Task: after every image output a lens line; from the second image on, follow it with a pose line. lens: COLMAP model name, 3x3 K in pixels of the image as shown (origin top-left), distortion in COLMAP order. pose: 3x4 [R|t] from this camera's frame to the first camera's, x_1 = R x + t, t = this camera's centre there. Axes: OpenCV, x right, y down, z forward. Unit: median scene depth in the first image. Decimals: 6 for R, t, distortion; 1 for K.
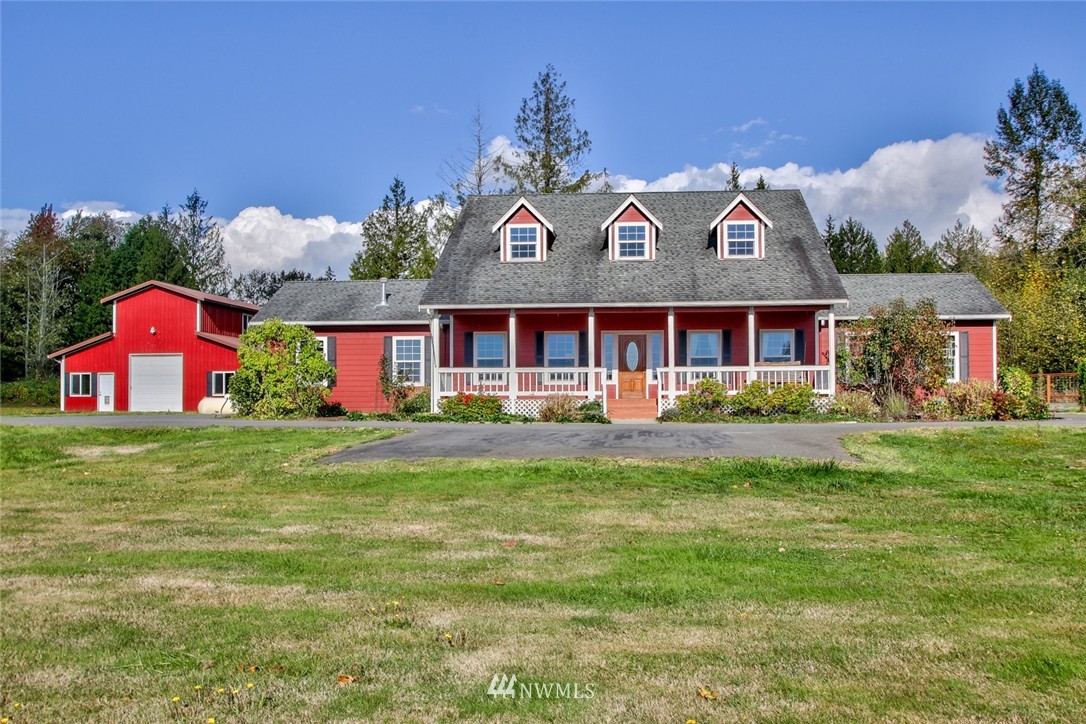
lens RADIAL K [[1004.7, 0, 543.0], [0, 1004.7, 362.0], [0, 0, 1]] dist [-0.084844, -0.000241]
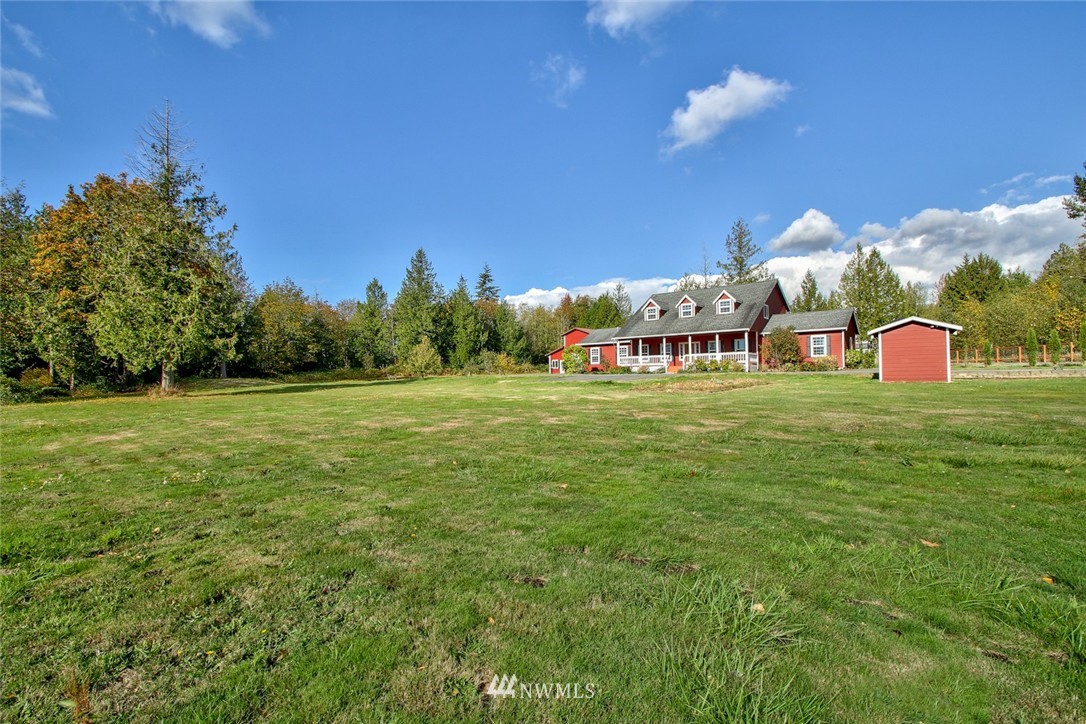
lens RADIAL K [[510.9, 0, 543.0], [0, 510.9, 362.0], [0, 0, 1]] dist [-0.007261, -0.000810]
pose [[0.834216, -0.024498, -0.550893, 0.329009], [0.037365, 0.999228, 0.012148, -0.004035], [0.550170, -0.030718, 0.834488, -0.267337]]
